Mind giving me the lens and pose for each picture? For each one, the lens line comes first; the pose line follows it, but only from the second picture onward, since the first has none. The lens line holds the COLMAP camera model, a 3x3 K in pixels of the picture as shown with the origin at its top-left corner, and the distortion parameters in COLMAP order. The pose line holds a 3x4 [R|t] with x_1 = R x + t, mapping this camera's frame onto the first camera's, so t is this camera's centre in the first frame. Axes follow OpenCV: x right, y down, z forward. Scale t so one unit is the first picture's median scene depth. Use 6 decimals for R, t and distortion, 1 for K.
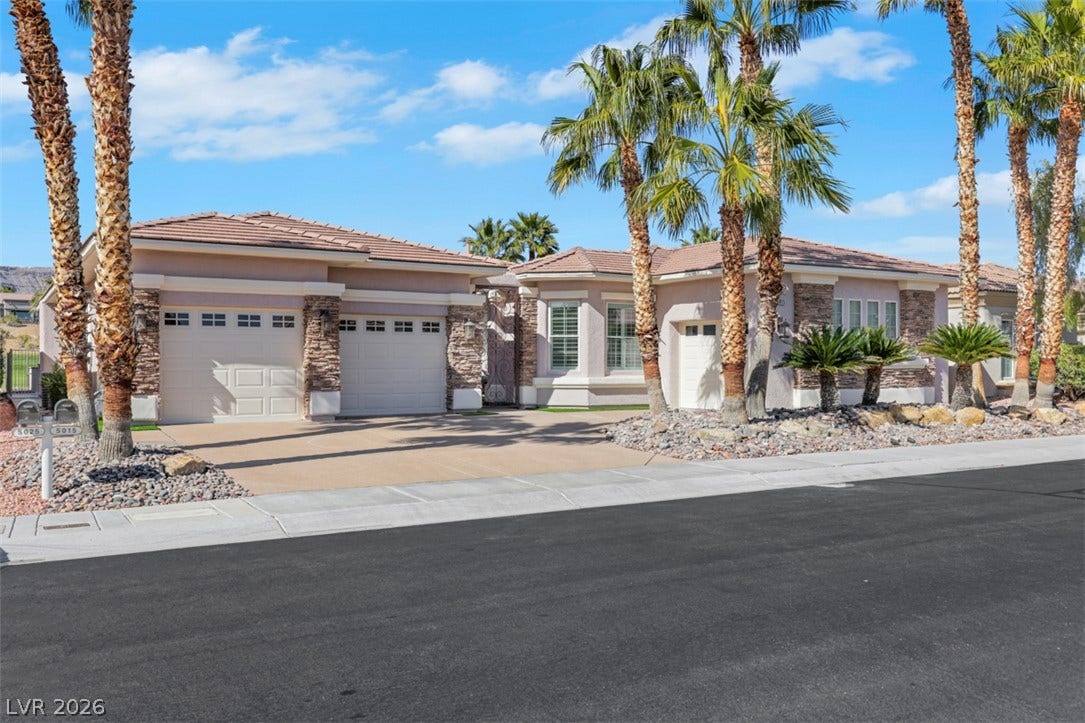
lens RADIAL K [[637.0, 0, 542.6], [0, 637.0, 360.0], [0, 0, 1]] dist [0.003179, 0.000173]
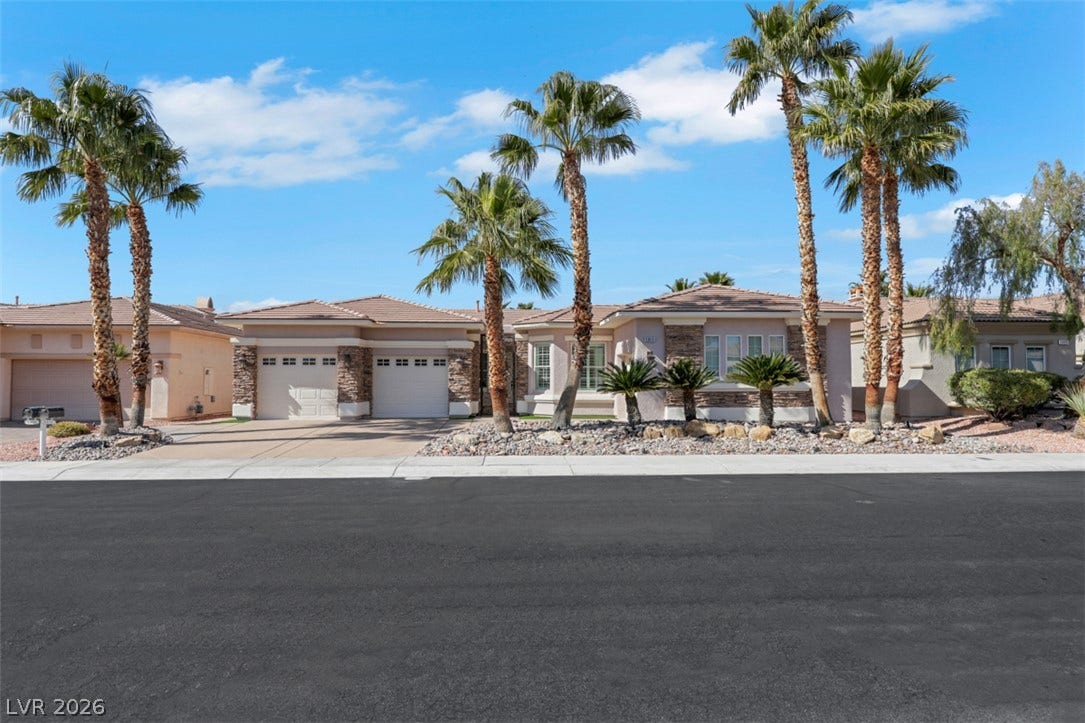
lens RADIAL K [[433.0, 0, 542.8], [0, 433.0, 366.0], [0, 0, 1]] dist [-0.003037, 0.000312]
pose [[0.940033, -0.011676, -0.340883, 0.459810], [0.000984, 0.999503, -0.031521, -0.009631], [0.341082, 0.029295, 0.939577, 0.087777]]
